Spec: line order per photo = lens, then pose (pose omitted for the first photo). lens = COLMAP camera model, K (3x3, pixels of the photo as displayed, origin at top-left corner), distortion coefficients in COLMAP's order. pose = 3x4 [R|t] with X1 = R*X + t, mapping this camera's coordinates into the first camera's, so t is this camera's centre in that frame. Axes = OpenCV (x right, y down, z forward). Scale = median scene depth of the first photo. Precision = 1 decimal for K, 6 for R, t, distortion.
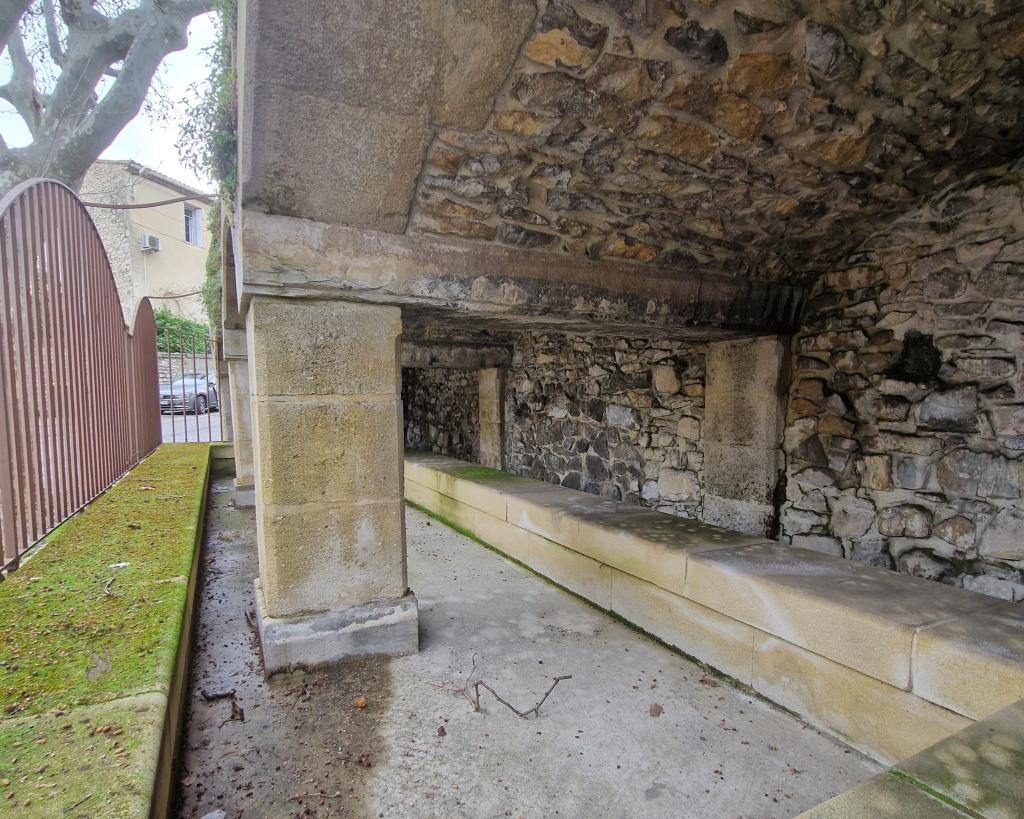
lens RADIAL K [[563.0, 0, 513.8], [0, 563.0, 446.1], [0, 0, 1]] dist [-0.001147, -0.001256]
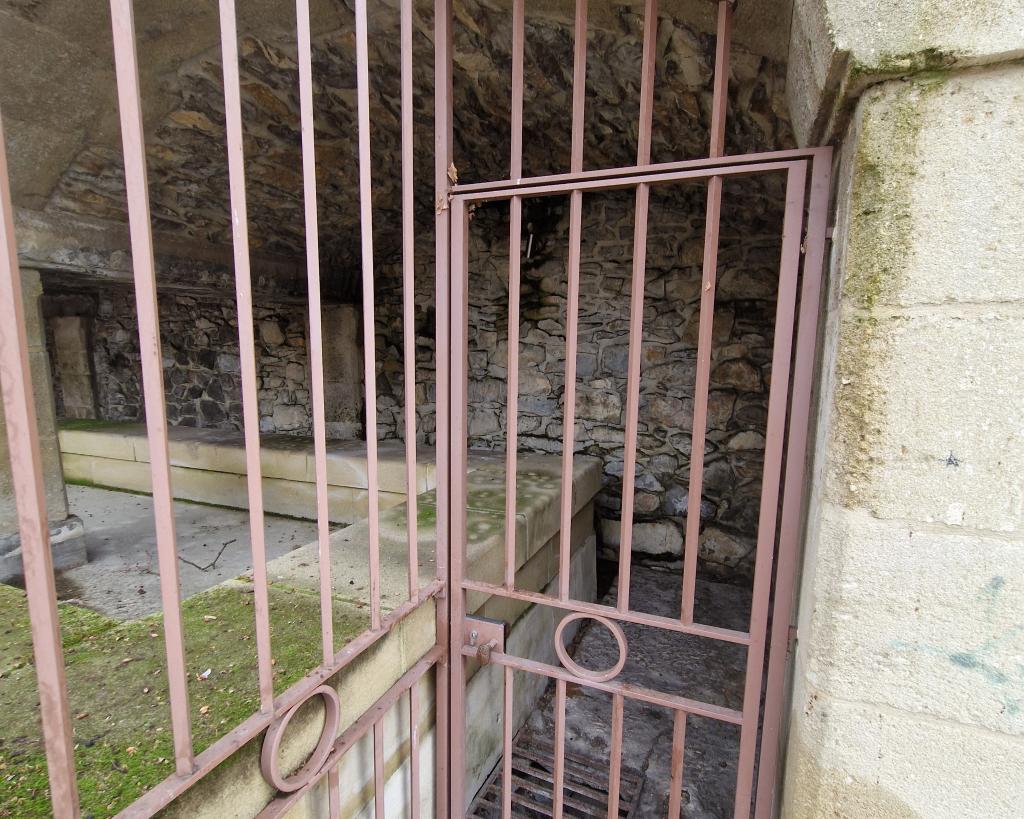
lens RADIAL K [[563.0, 0, 523.8], [0, 563.0, 433.0], [0, 0, 1]] dist [-0.001147, -0.001256]
pose [[0.762104, -0.100469, 0.639612, -0.193708], [0.057510, 0.994486, 0.087688, 0.037949], [-0.644896, -0.030043, 0.763680, -0.491108]]
